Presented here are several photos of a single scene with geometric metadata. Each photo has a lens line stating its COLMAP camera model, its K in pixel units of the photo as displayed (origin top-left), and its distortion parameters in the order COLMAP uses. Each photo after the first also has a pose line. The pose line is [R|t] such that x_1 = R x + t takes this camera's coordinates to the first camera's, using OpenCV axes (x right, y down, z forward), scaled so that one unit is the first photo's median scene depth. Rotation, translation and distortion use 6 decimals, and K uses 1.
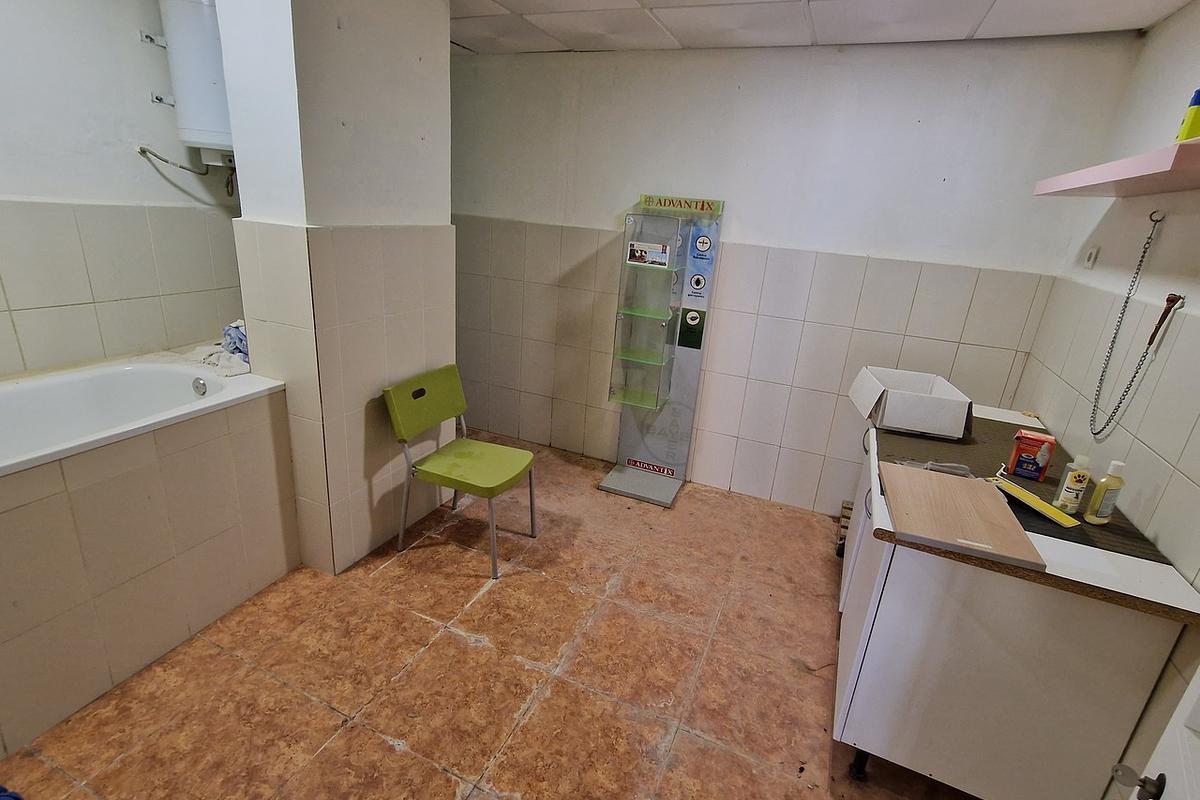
lens RADIAL K [[576.8, 0, 597.8], [0, 576.8, 404.9], [0, 0, 1]] dist [0.001119, 0.000200]
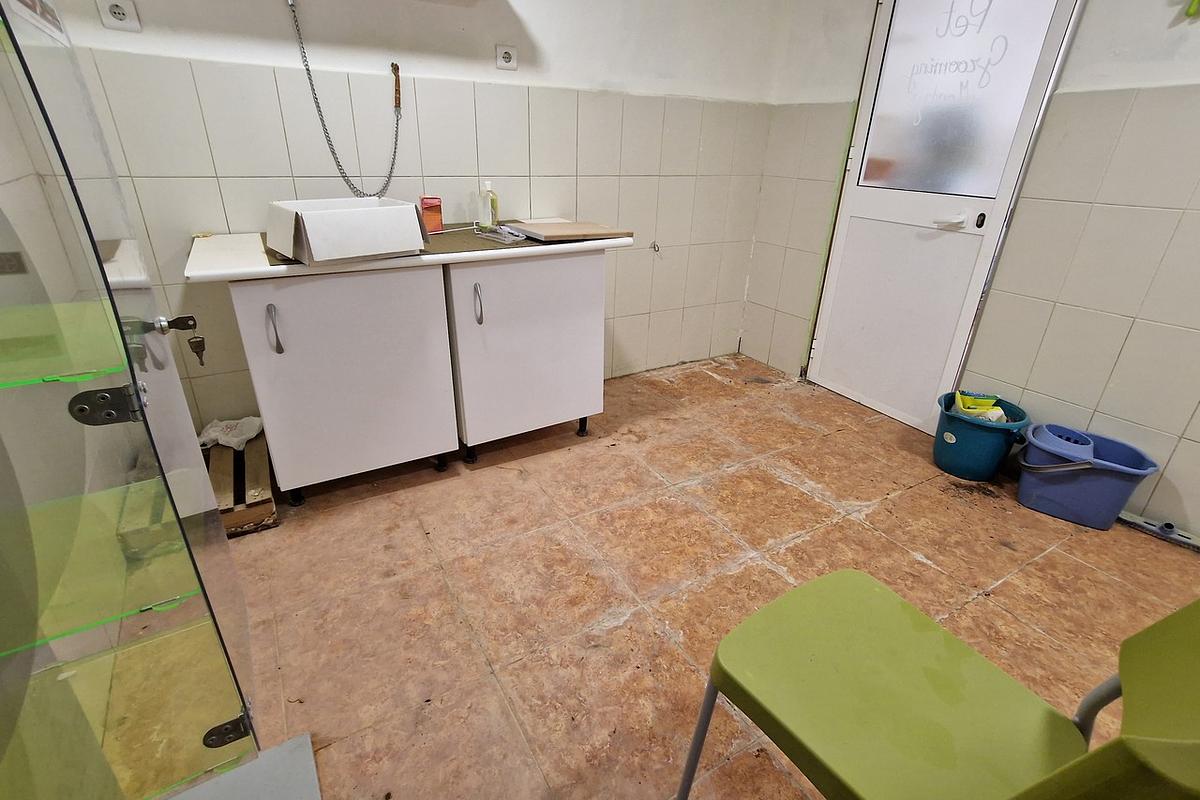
lens RADIAL K [[576.8, 0, 596.1], [0, 576.8, 397.7], [0, 0, 1]] dist [0.001119, 0.000200]
pose [[-0.813314, -0.326980, 0.481253, -0.224892], [0.105463, 0.730591, 0.674622, -0.364419], [-0.572187, 0.599434, -0.559716, 1.484102]]
